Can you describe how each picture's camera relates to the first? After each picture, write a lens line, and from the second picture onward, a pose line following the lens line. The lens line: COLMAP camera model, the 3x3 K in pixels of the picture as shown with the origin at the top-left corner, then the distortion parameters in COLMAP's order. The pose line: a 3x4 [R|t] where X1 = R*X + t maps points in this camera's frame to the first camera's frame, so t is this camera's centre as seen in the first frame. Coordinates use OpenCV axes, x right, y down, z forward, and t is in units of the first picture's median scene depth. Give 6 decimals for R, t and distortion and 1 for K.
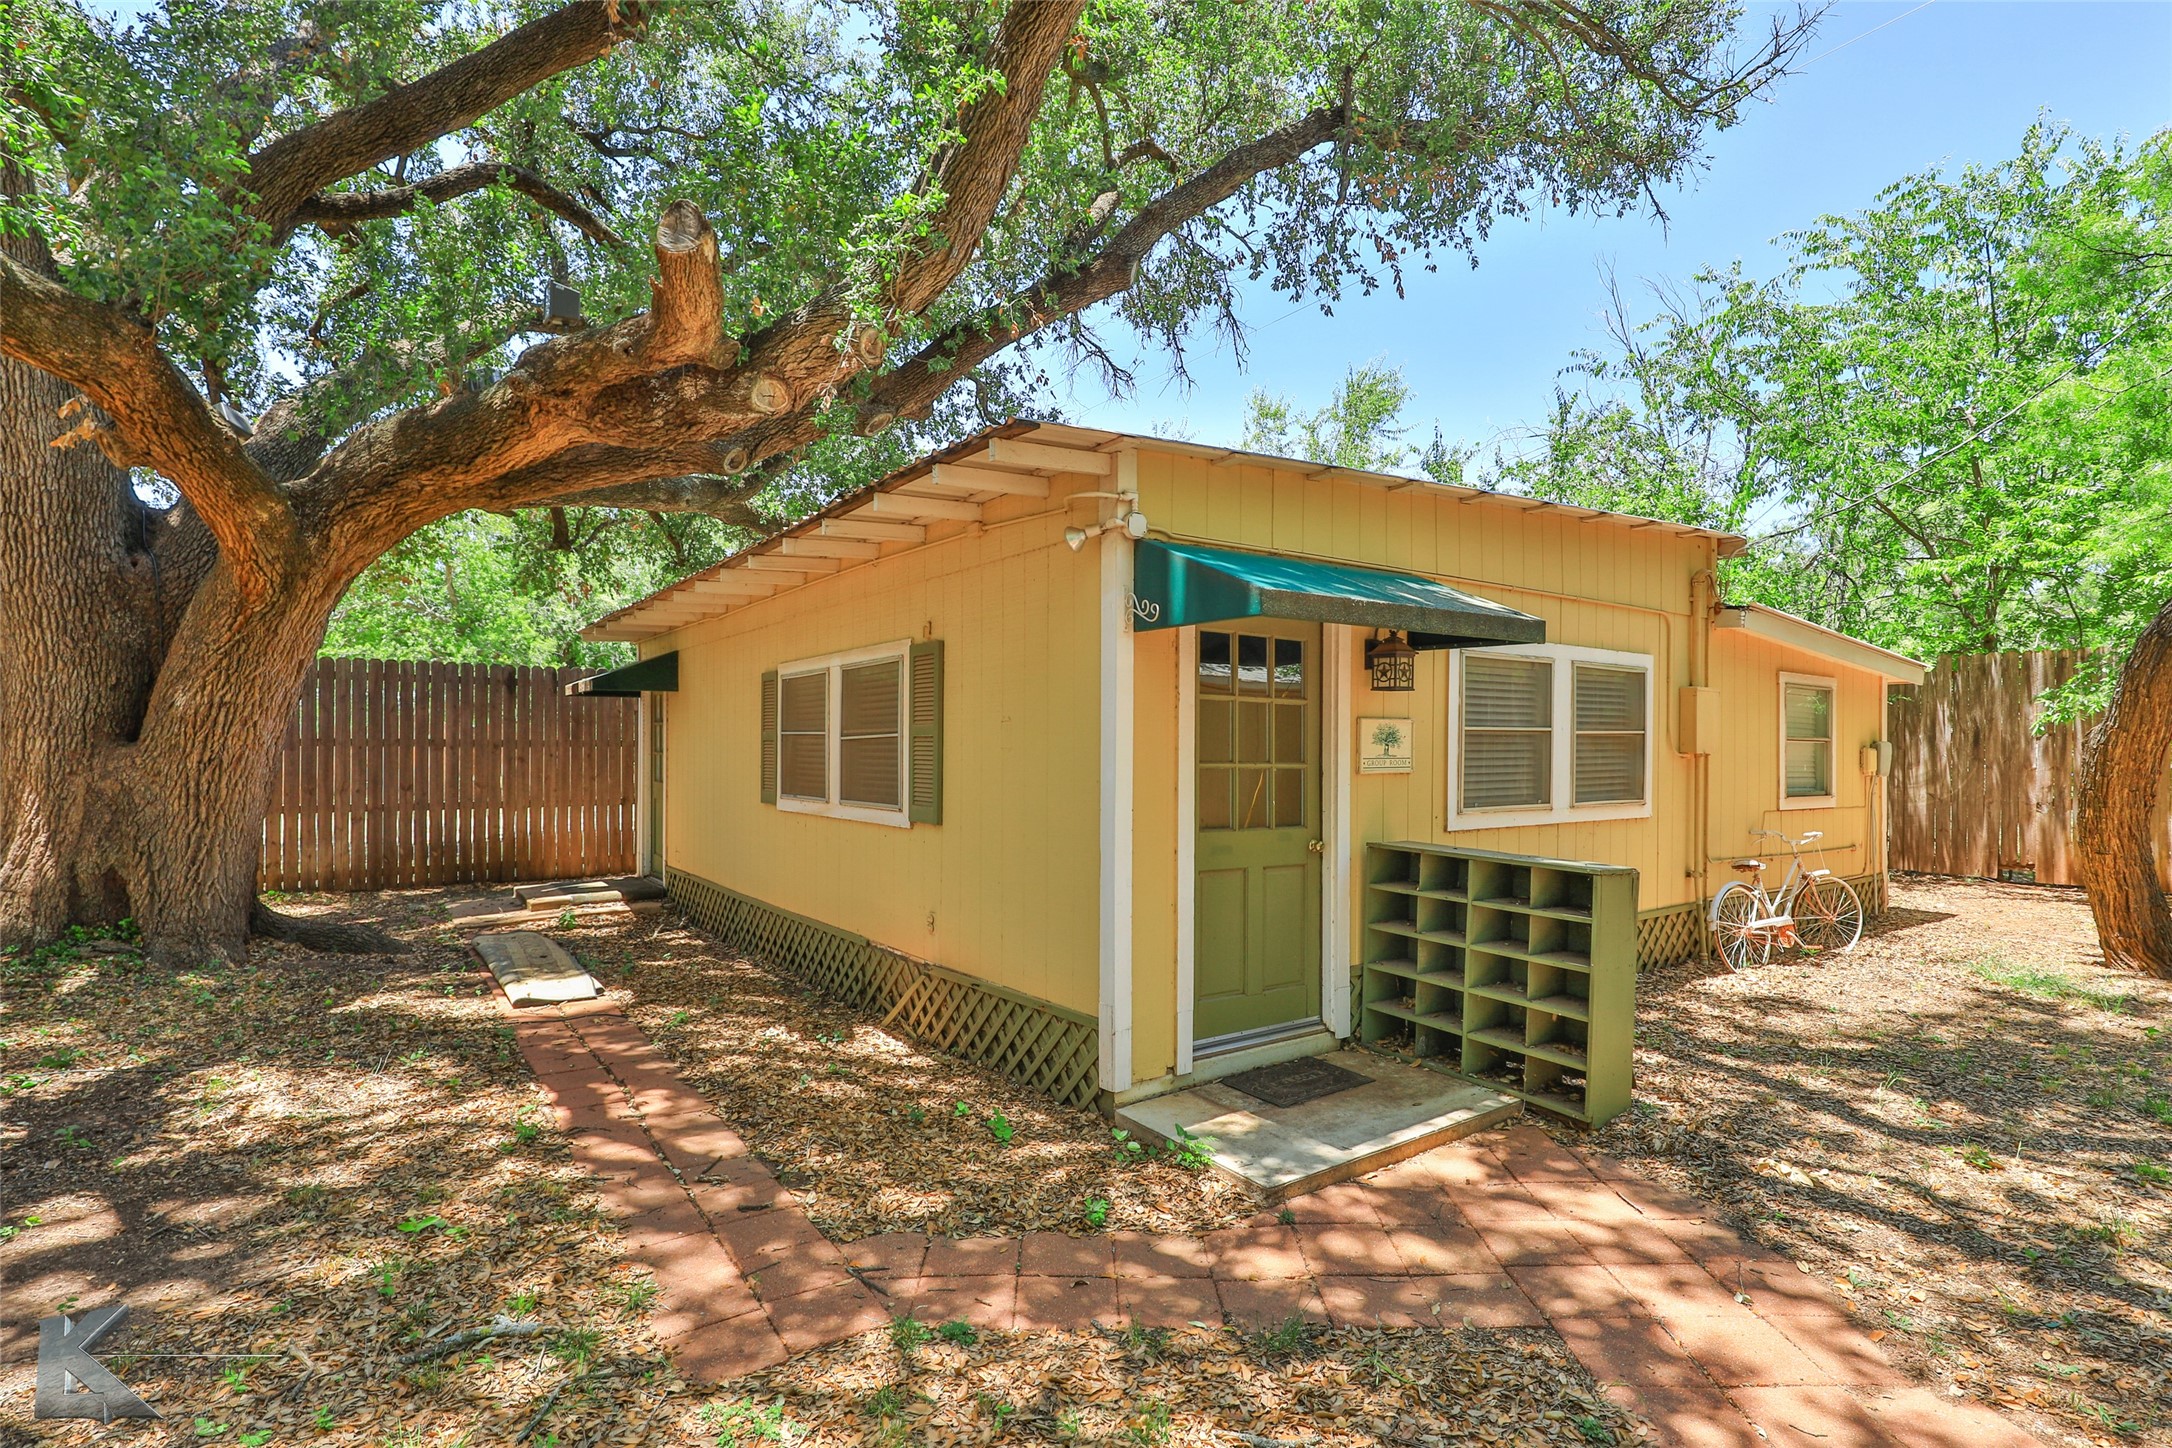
lens RADIAL K [[1066.2, 0, 1083.8], [0, 1066.2, 740.4], [0, 0, 1]] dist [-0.010606, 0.001348]
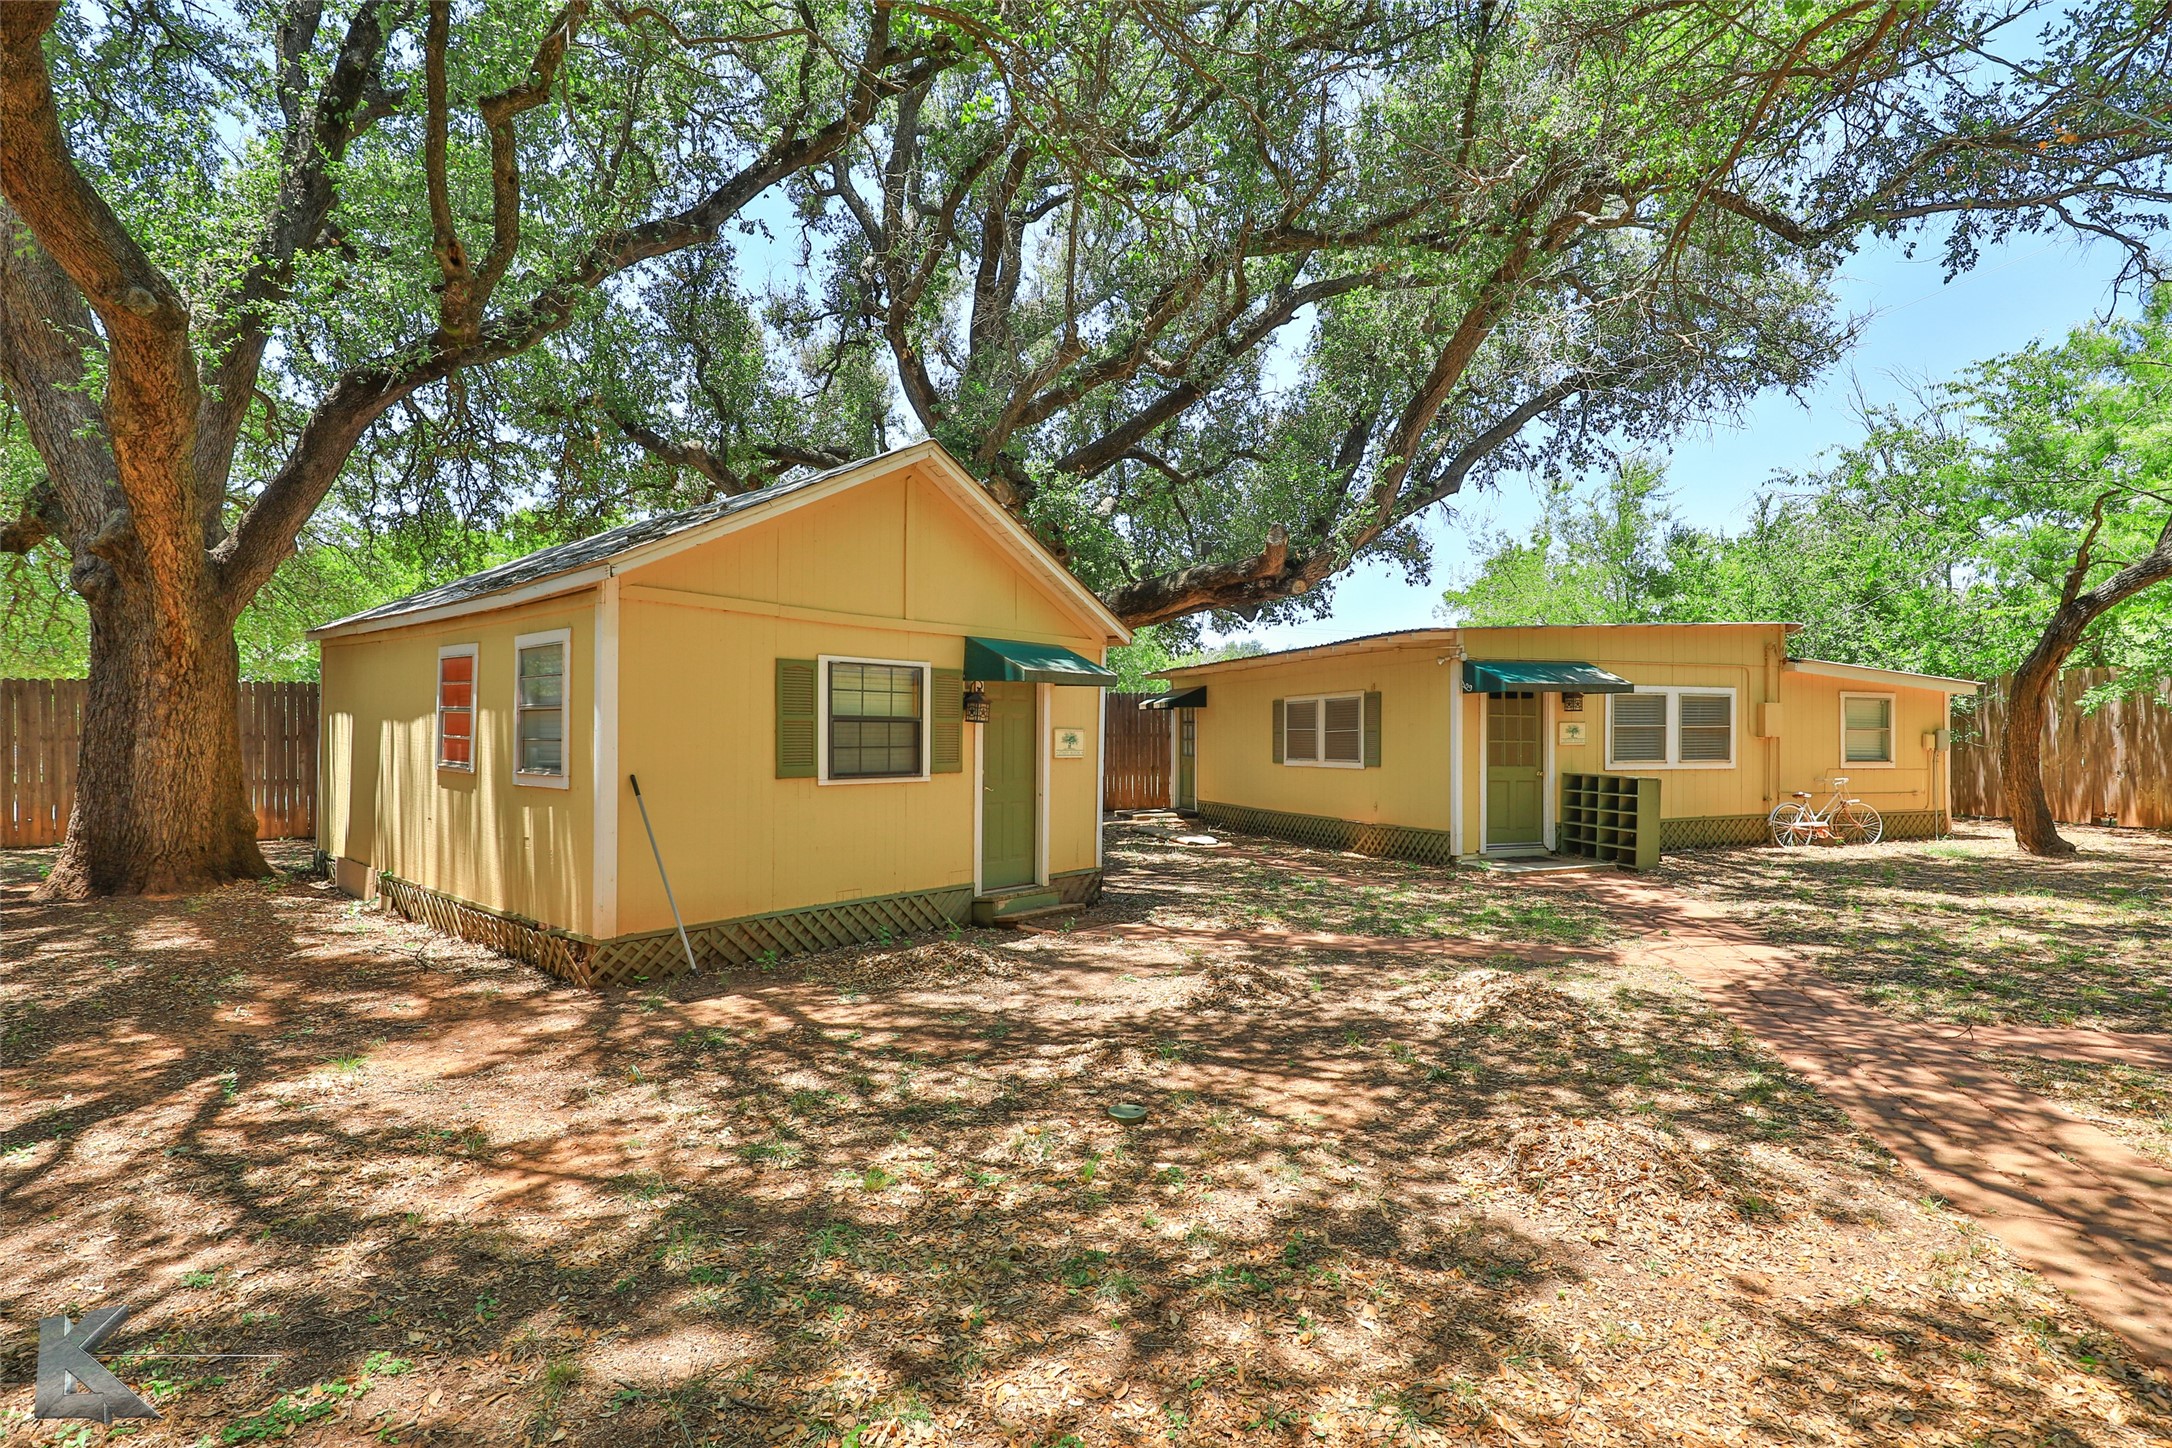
lens RADIAL K [[1066.2, 0, 1078.2], [0, 1066.2, 733.5], [0, 0, 1]] dist [-0.010606, 0.001348]
pose [[0.956865, -0.004596, -0.290497, -0.081301], [0.006165, 0.999971, 0.004486, -0.012240], [0.290468, -0.006083, 0.956865, -1.490675]]
